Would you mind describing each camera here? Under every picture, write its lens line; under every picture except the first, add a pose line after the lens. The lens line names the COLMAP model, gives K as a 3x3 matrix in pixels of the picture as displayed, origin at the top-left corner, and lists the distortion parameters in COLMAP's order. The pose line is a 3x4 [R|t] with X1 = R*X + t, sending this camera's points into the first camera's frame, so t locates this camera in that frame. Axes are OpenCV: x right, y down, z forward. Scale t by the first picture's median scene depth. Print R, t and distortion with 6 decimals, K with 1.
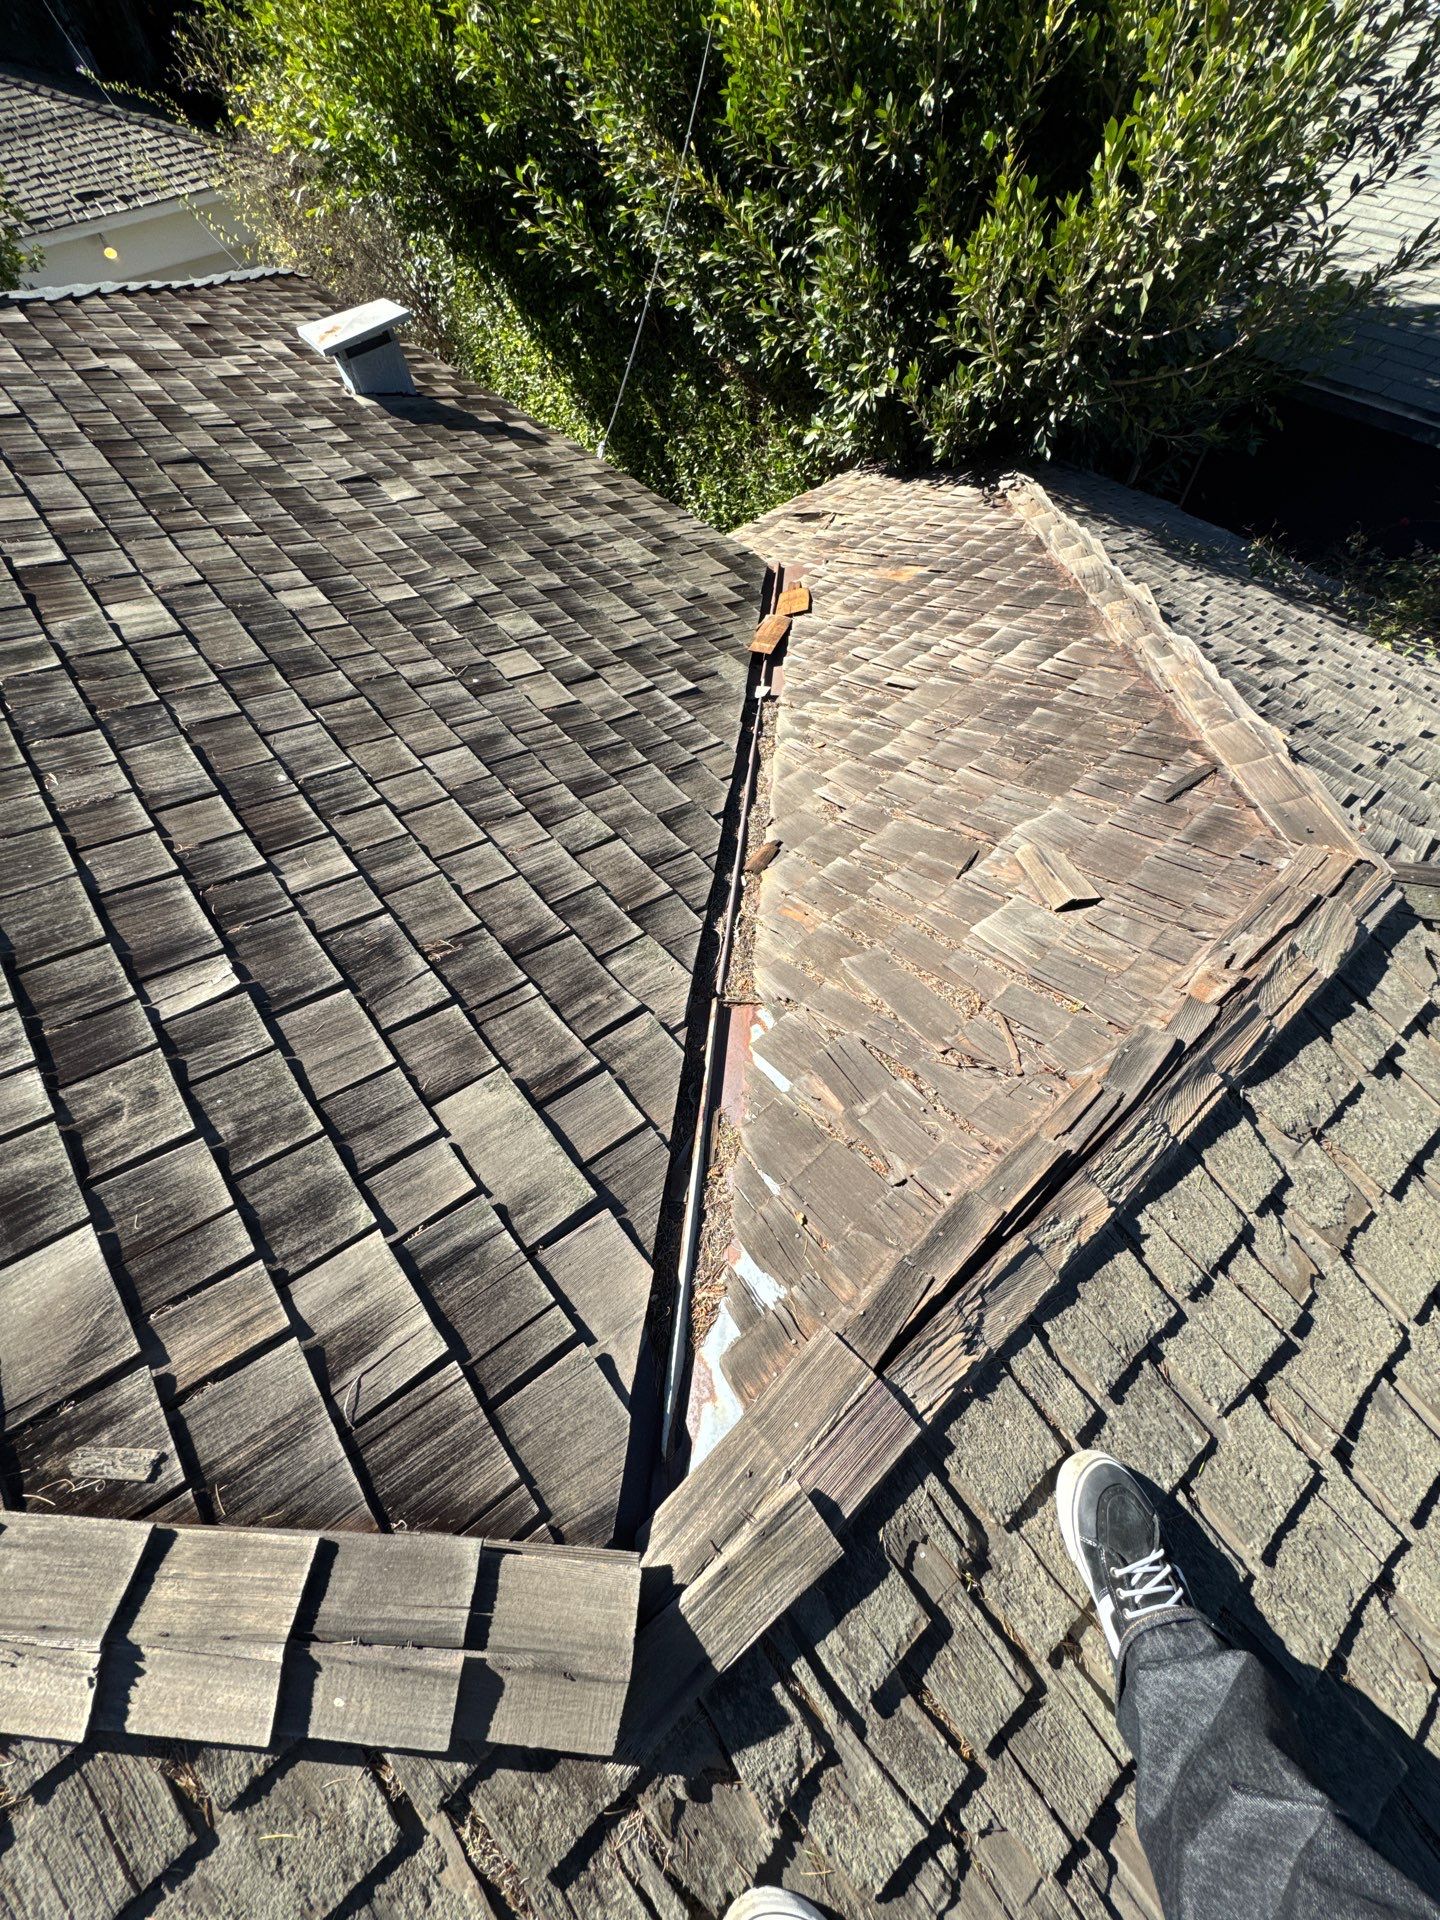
lens RADIAL K [[736.8, 0, 729.4], [0, 736.8, 993.1], [0, 0, 1]] dist [-0.000138, 0.000311]
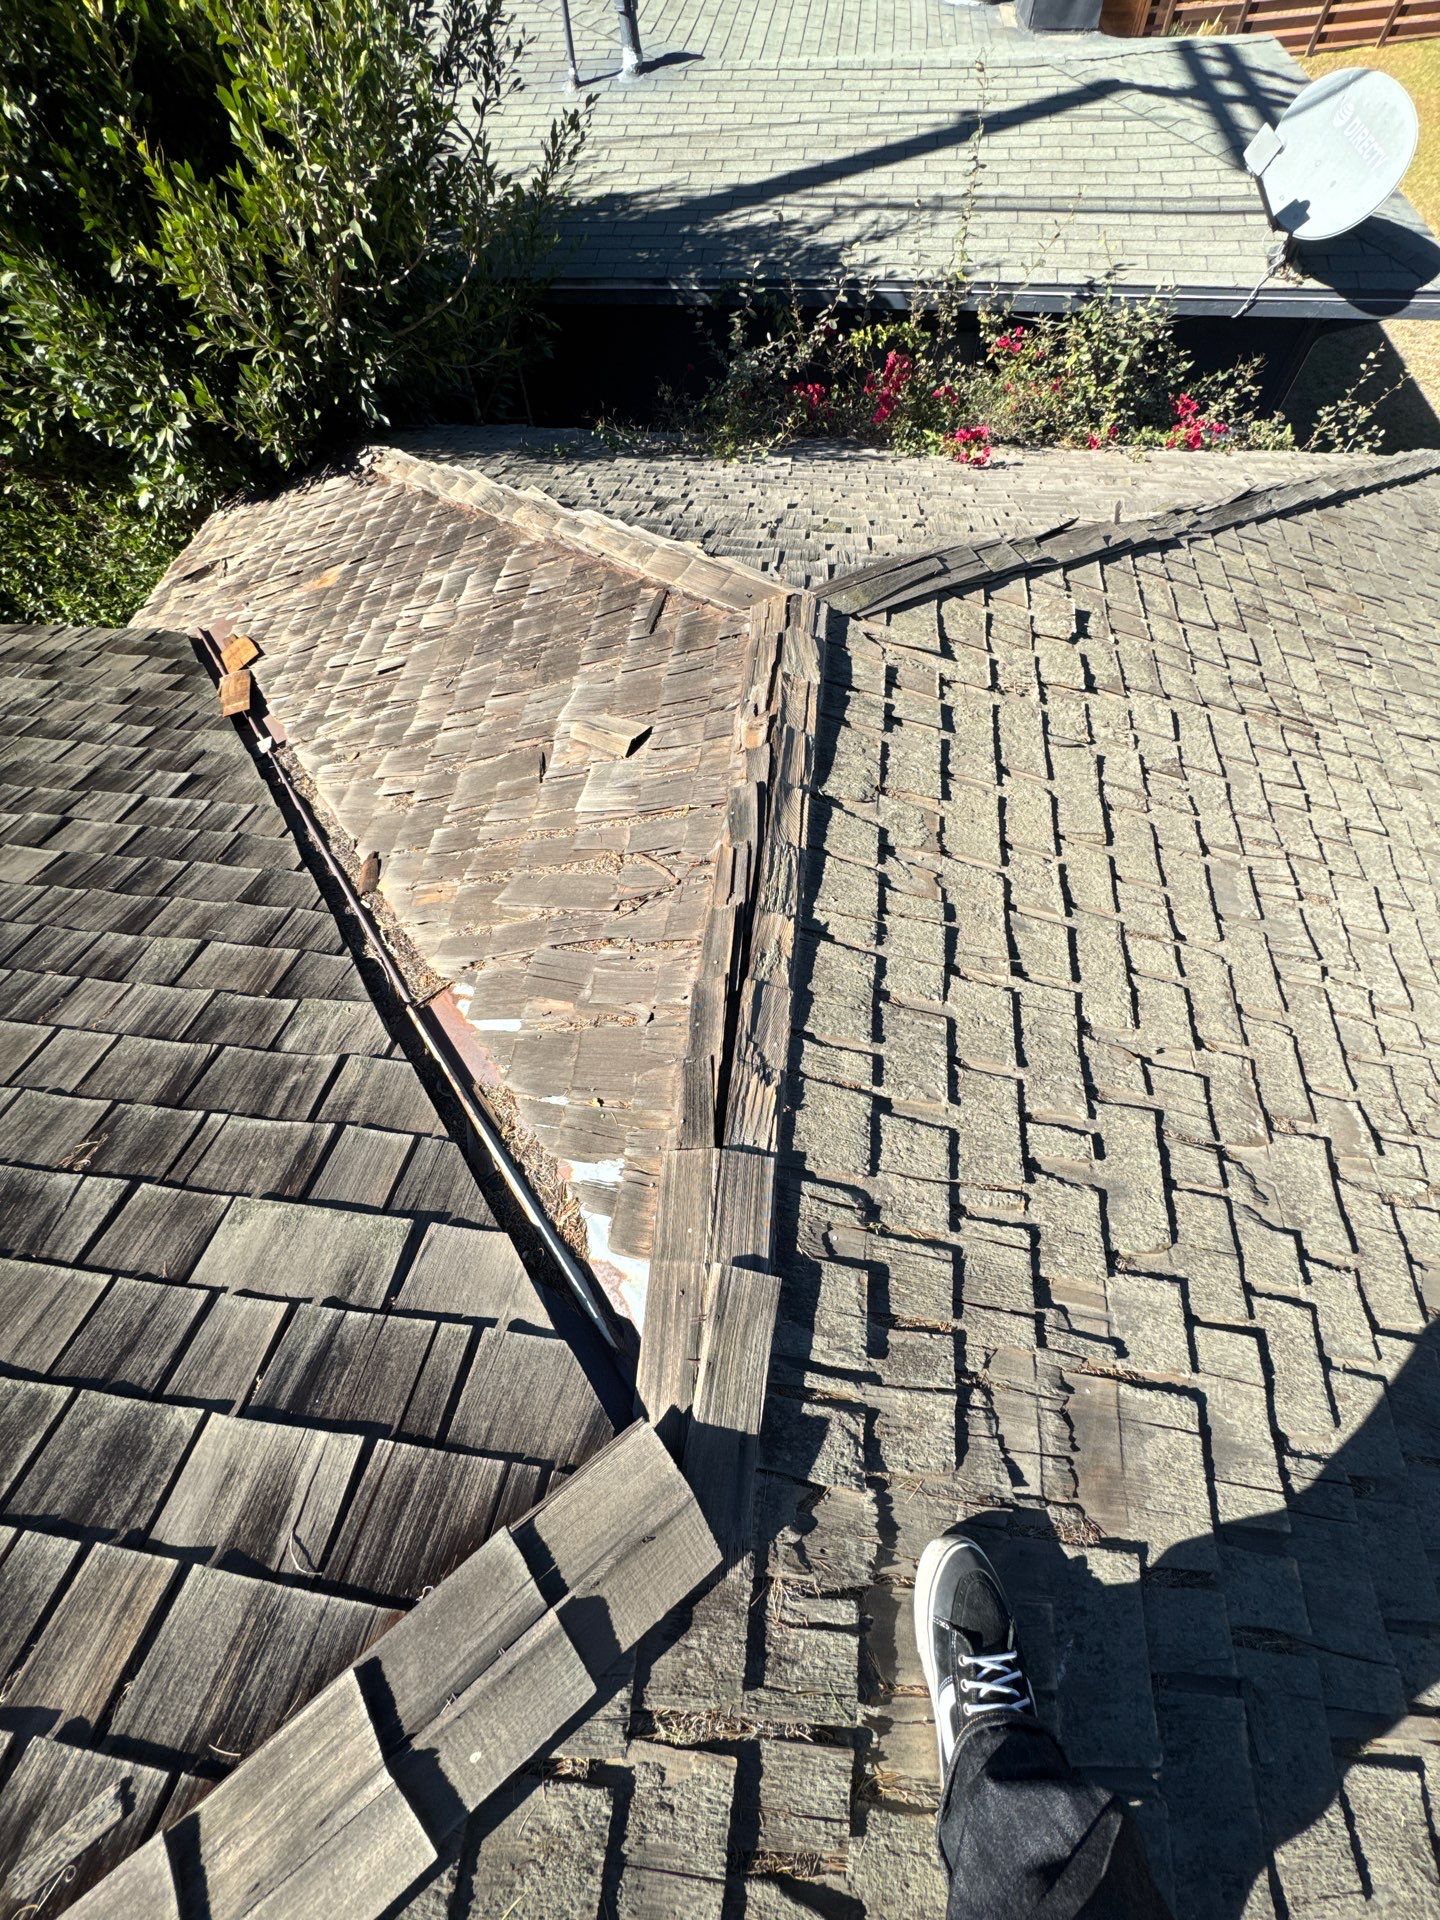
lens RADIAL K [[736.8, 0, 729.4], [0, 736.8, 993.1], [0, 0, 1]] dist [-0.000138, 0.000311]
pose [[0.743128, -0.586443, 0.322250, -0.009464], [0.583539, 0.803640, 0.116817, 0.168520], [-0.327480, 0.101235, 0.939419, -0.068889]]
